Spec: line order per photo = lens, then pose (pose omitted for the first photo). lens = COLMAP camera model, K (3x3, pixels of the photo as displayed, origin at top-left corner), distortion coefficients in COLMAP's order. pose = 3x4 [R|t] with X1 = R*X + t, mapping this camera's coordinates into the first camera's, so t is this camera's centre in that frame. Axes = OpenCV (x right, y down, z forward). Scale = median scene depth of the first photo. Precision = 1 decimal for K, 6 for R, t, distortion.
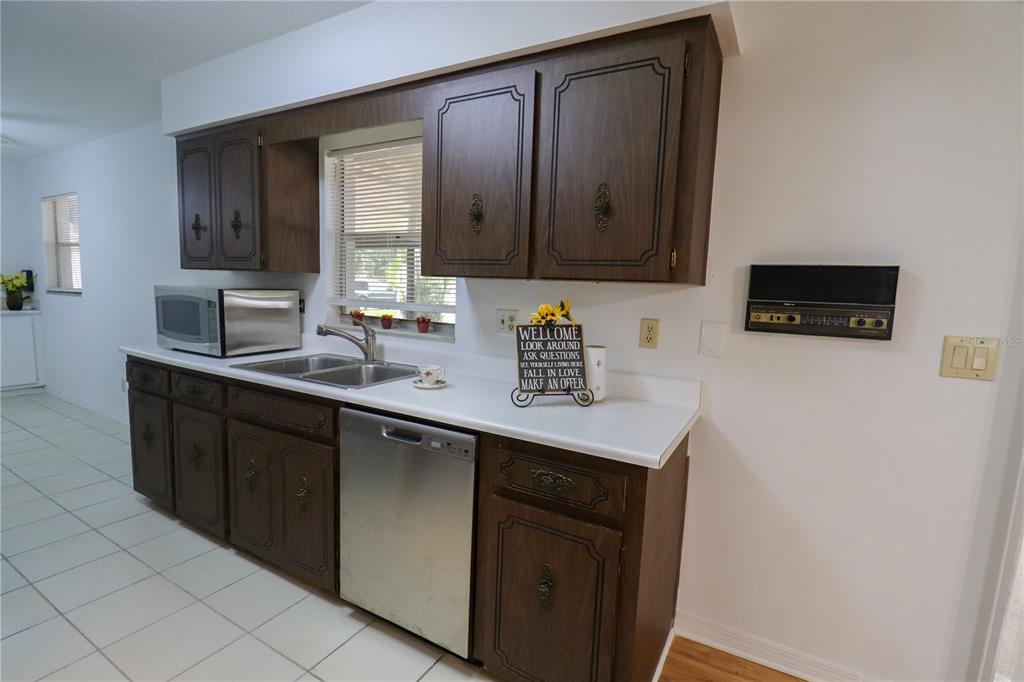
lens RADIAL K [[486.0, 0, 508.1], [0, 486.0, 339.1], [0, 0, 1]] dist [-0.019833, -0.000035]
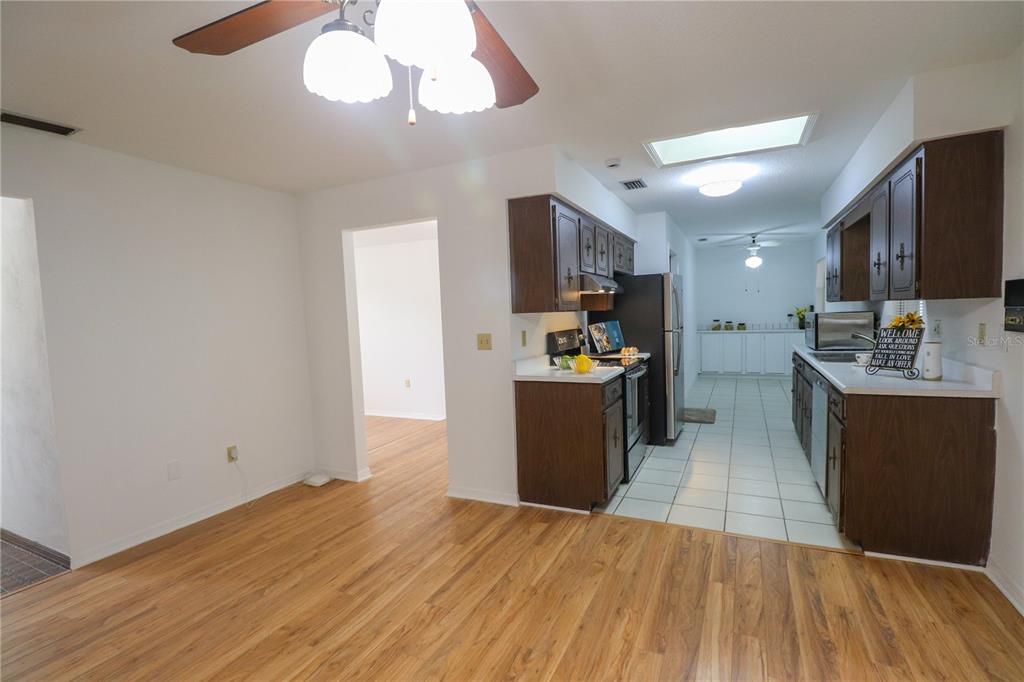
lens RADIAL K [[478.7, 0, 521.9], [0, 478.7, 341.8], [0, 0, 1]] dist [0.000141, -0.000167]
pose [[0.086122, 0.024879, -0.995974, 0.592575], [-0.080045, 0.996629, 0.017974, 0.033508], [0.993064, 0.078175, 0.087823, -0.144492]]
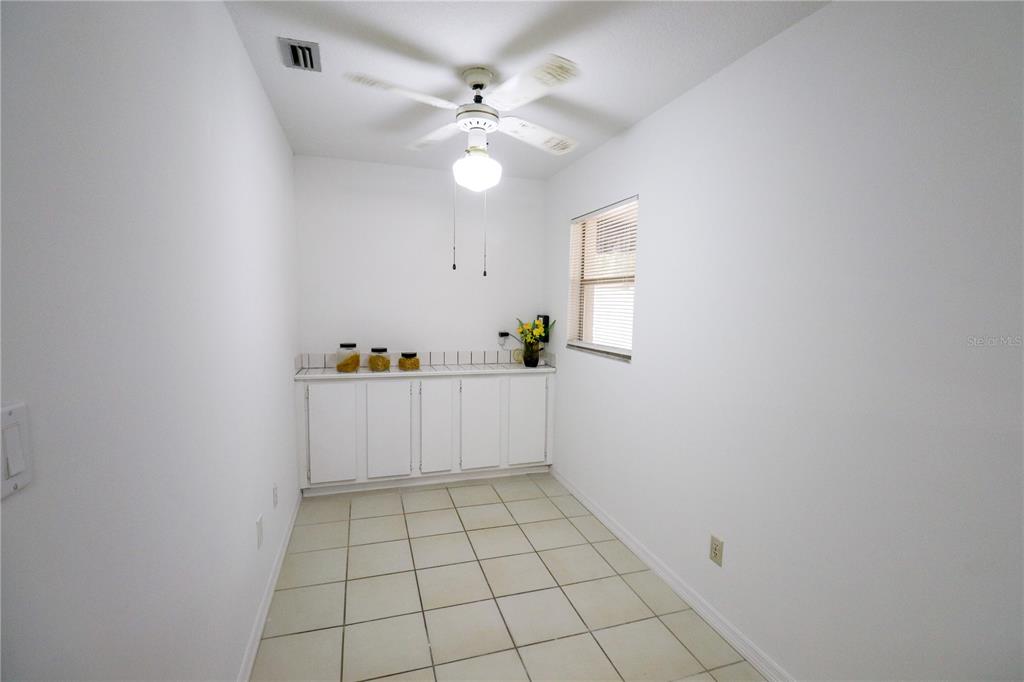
lens RADIAL K [[478.7, 0, 521.9], [0, 478.7, 341.8], [0, 0, 1]] dist [0.000141, -0.000167]
pose [[0.744590, 0.034686, -0.666620, -0.529787], [-0.068035, 0.997392, -0.024096, -0.083466], [0.664045, 0.063295, 0.745008, 0.403296]]
